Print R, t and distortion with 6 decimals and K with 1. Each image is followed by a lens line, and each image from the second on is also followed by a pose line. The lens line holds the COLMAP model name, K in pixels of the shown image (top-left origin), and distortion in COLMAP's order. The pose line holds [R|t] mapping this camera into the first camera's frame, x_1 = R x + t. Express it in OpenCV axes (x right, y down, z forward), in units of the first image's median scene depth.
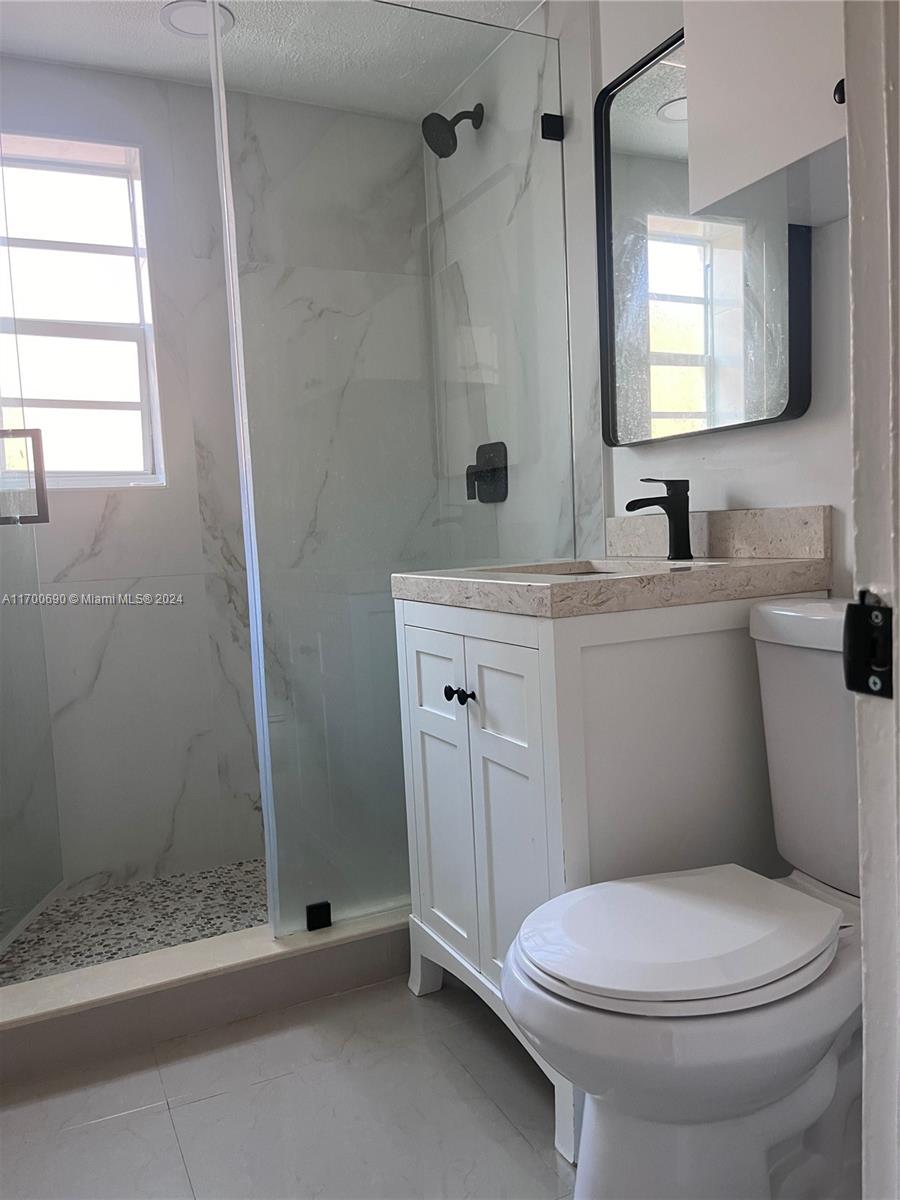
lens RADIAL K [[923.2, 0, 446.7], [0, 923.2, 601.1], [0, 0, 1]] dist [0.022650, 0.003079]
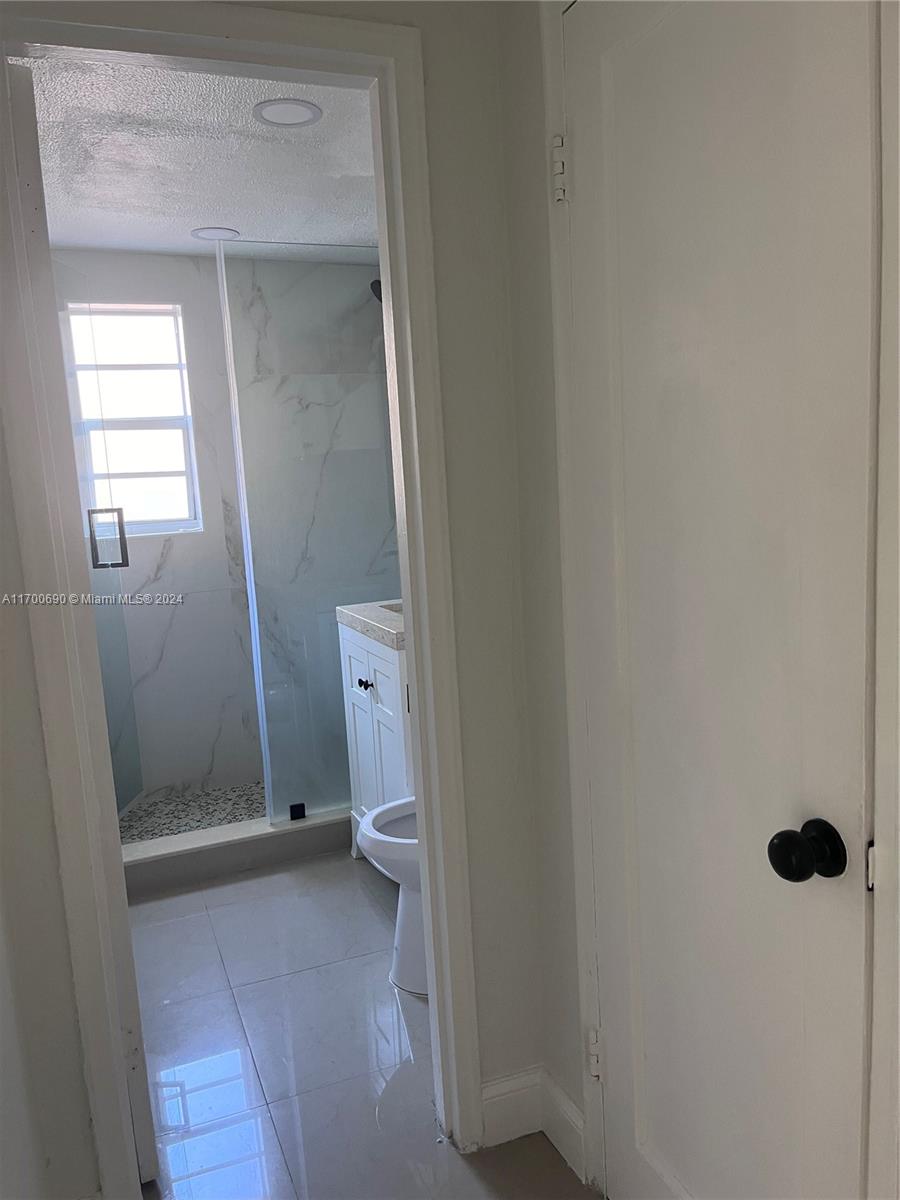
lens RADIAL K [[923.2, 0, 452.0], [0, 923.2, 601.3], [0, 0, 1]] dist [0.022650, 0.003079]
pose [[0.998660, 0.000486, -0.051748, 0.184442], [0.002938, 0.997811, 0.066062, -0.117330], [0.051667, -0.066126, 0.996473, -0.499254]]
